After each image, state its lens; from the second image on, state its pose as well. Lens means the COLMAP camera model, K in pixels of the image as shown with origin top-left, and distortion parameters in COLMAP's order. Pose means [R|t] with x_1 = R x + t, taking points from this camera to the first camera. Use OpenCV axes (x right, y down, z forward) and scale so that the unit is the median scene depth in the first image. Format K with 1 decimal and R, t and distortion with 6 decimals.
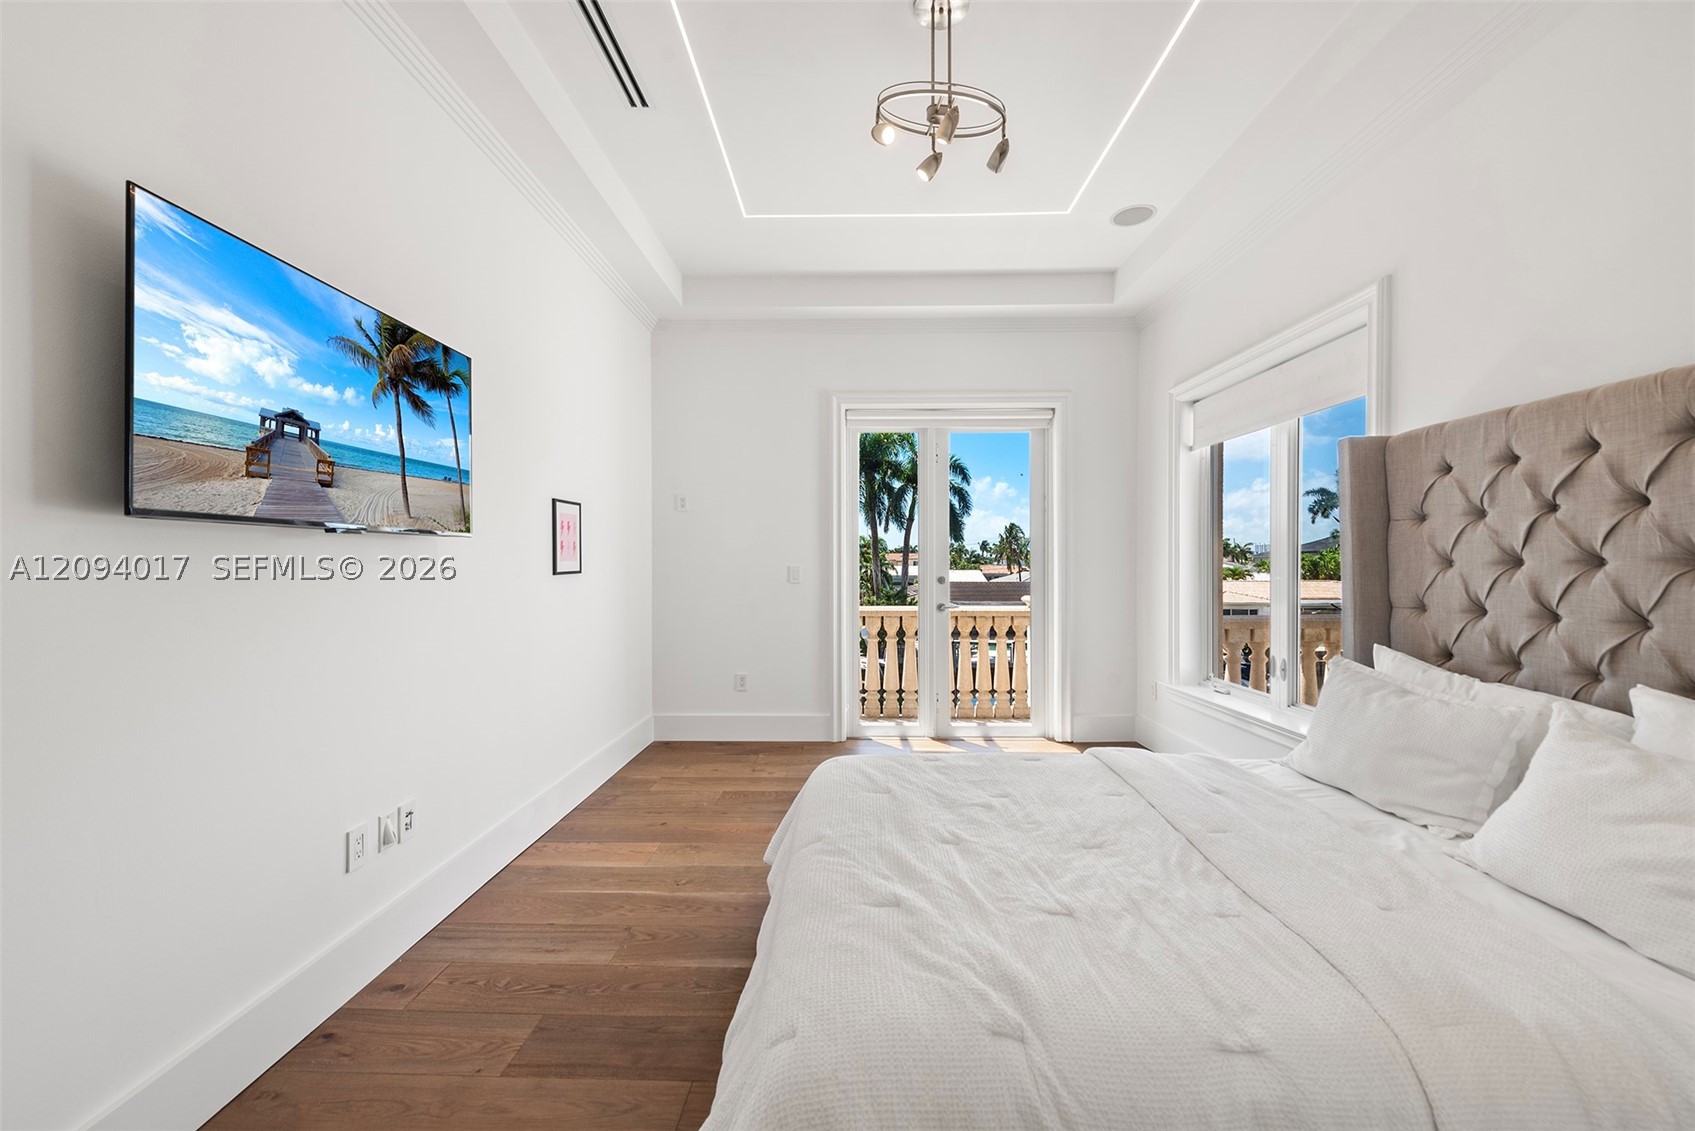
lens RADIAL K [[676.2, 0, 847.0], [0, 676.2, 565.5], [0, 0, 1]] dist [0.010292, -0.000520]
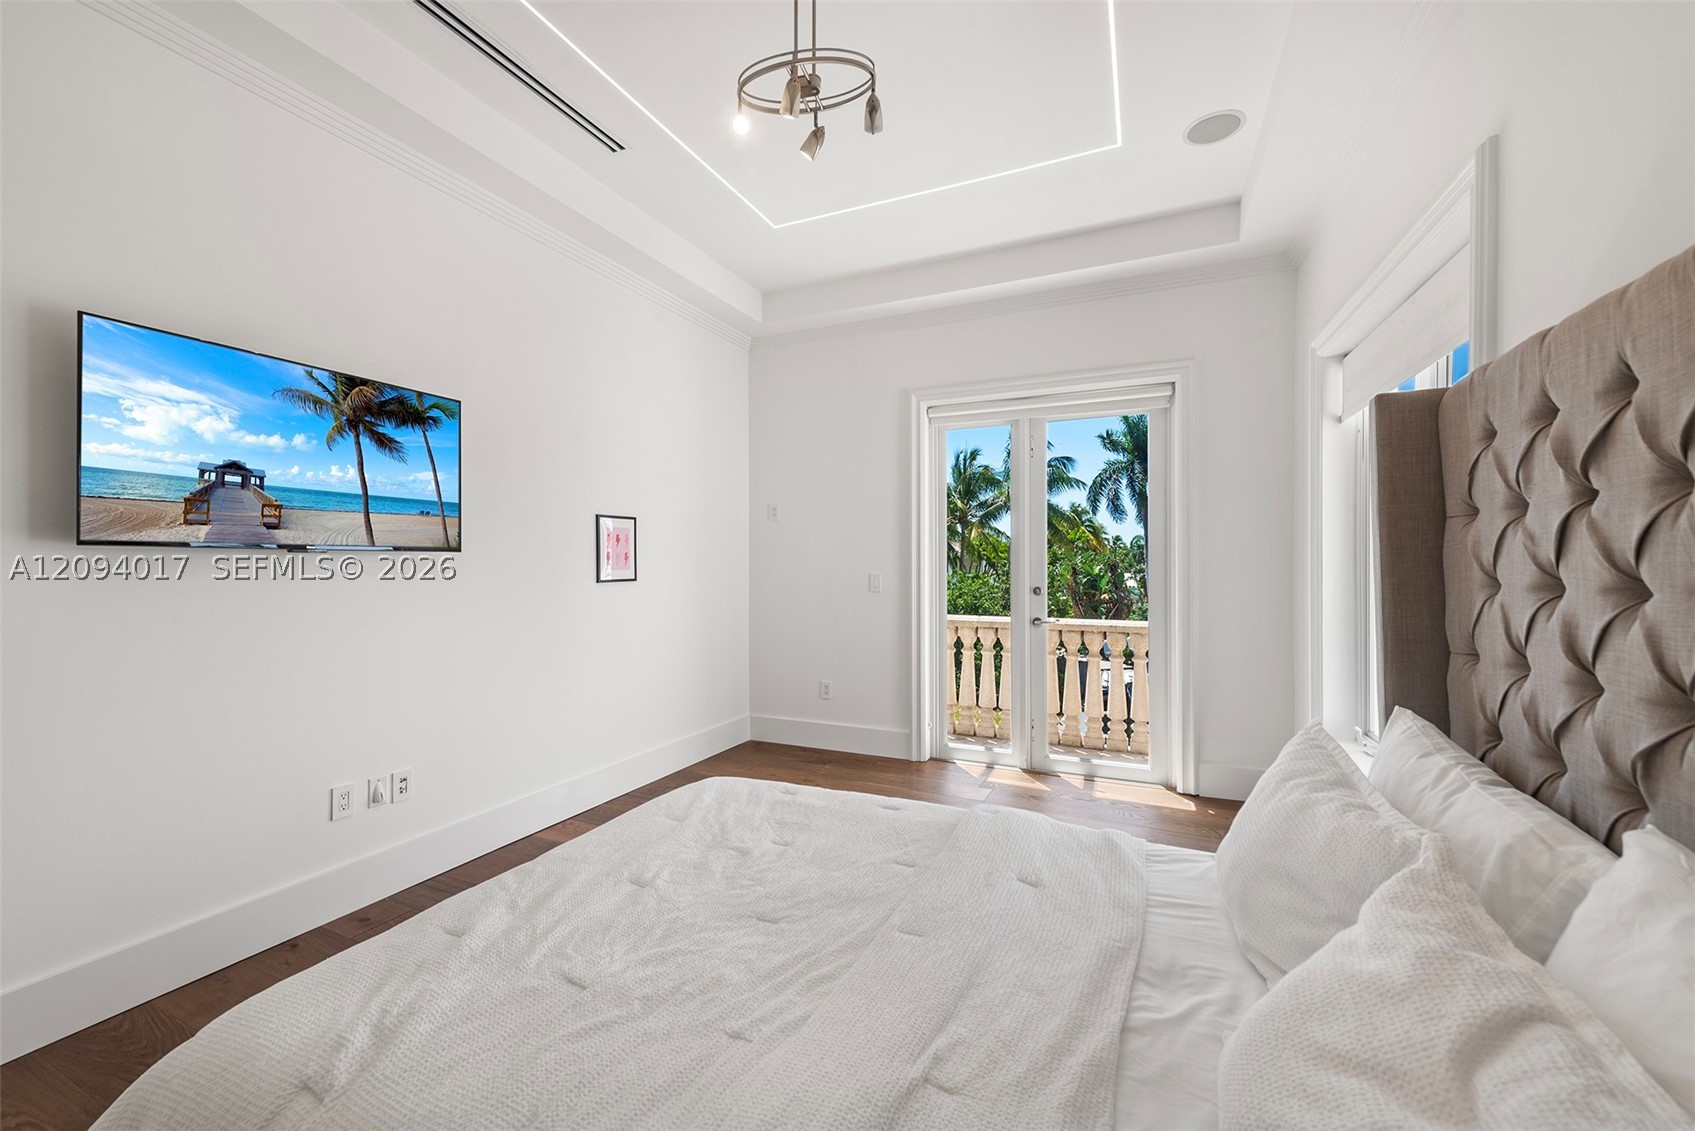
lens RADIAL K [[684.0, 0, 847.5], [0, 684.0, 565.5], [0, 0, 1]] dist [0.008154, -0.000404]
pose [[0.917864, 0.001170, -0.396894, 0.572341], [-0.002204, 0.999995, -0.002149, -0.018690], [0.396890, 0.002848, 0.917862, 0.182570]]
